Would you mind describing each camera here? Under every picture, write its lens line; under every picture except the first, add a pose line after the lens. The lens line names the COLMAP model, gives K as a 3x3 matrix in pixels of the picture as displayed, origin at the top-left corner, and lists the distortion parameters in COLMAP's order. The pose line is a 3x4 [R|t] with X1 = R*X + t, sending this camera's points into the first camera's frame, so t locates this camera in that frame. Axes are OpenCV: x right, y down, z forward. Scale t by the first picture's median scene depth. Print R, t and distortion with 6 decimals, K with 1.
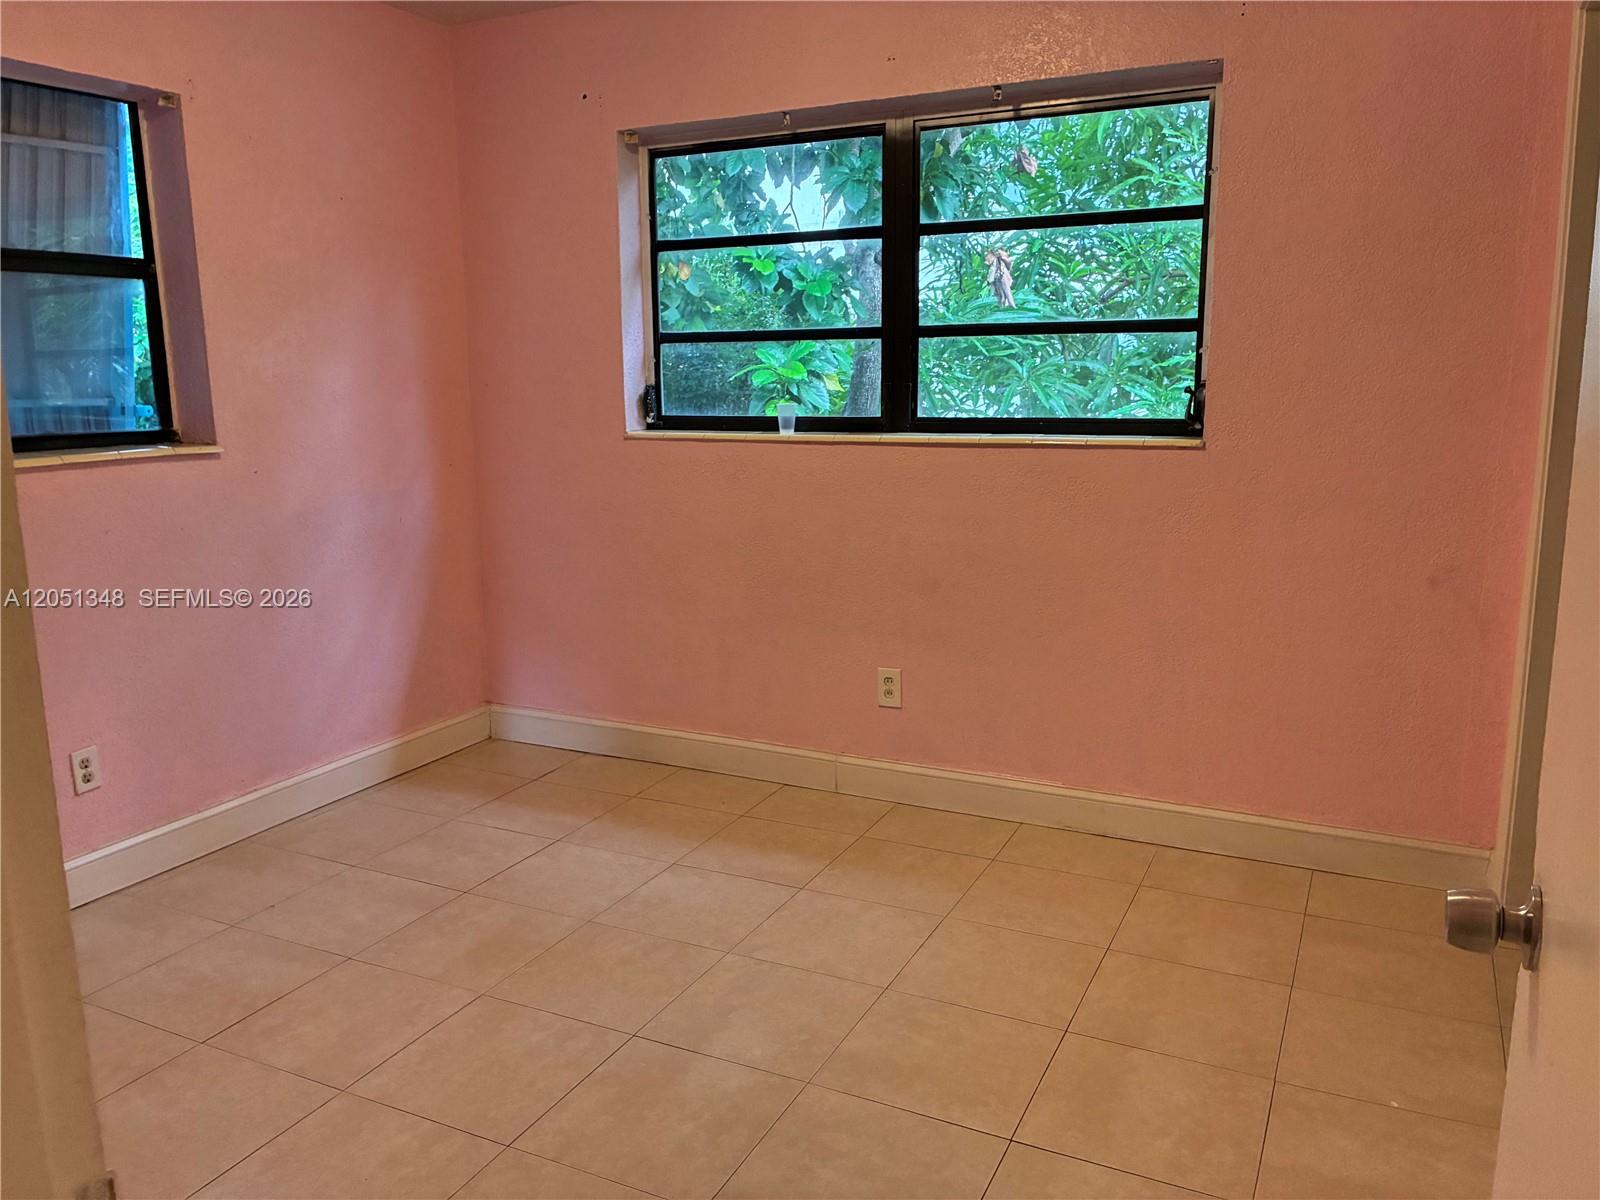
lens RADIAL K [[1197.4, 0, 790.3], [0, 1197.4, 612.4], [0, 0, 1]] dist [0.042395, -0.058926]
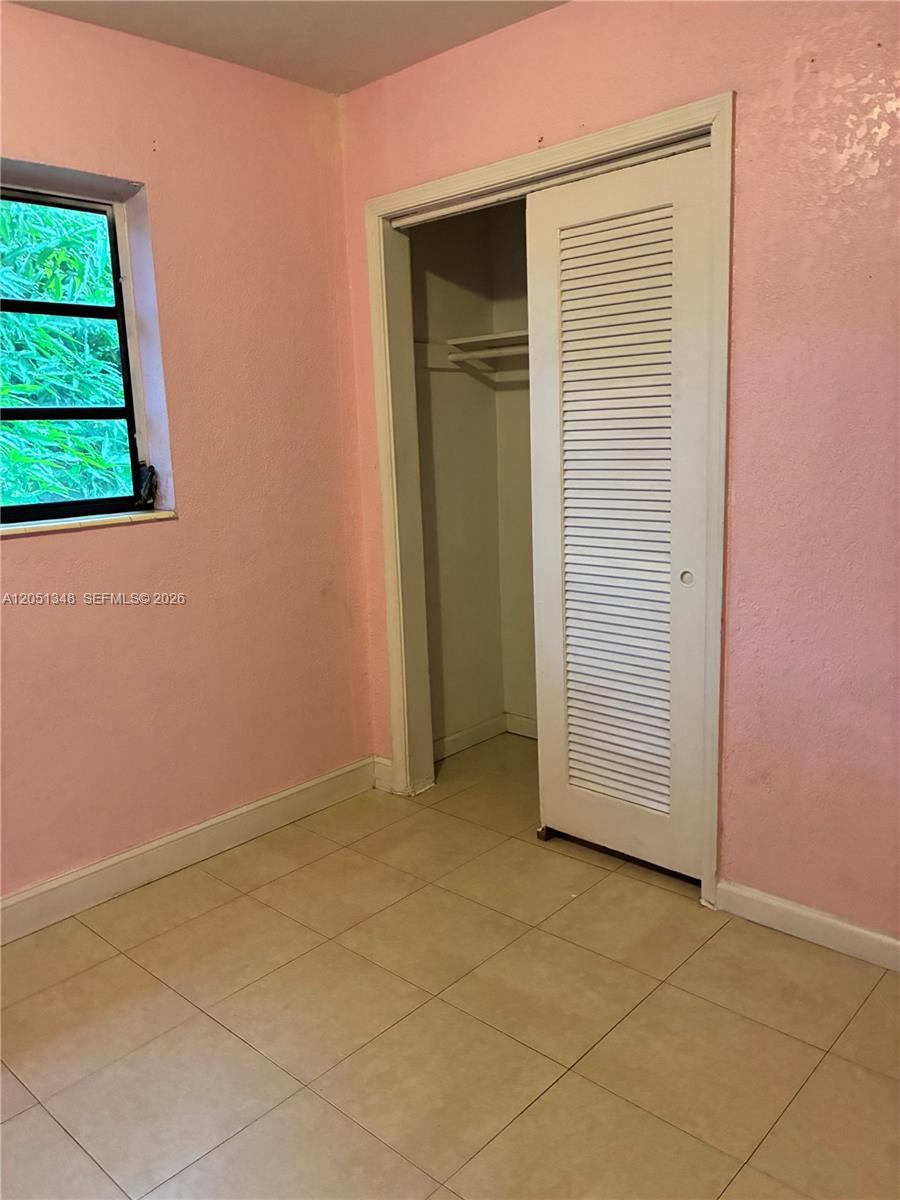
lens RADIAL K [[898.1, 0, 452.2], [0, 898.1, 599.7], [0, 0, 1]] dist [0.042395, -0.058926]
pose [[0.284784, -0.180327, 0.941478, -0.399287], [0.226895, 0.966918, 0.116567, -0.097599], [-0.931352, 0.180420, 0.316278, 0.471825]]
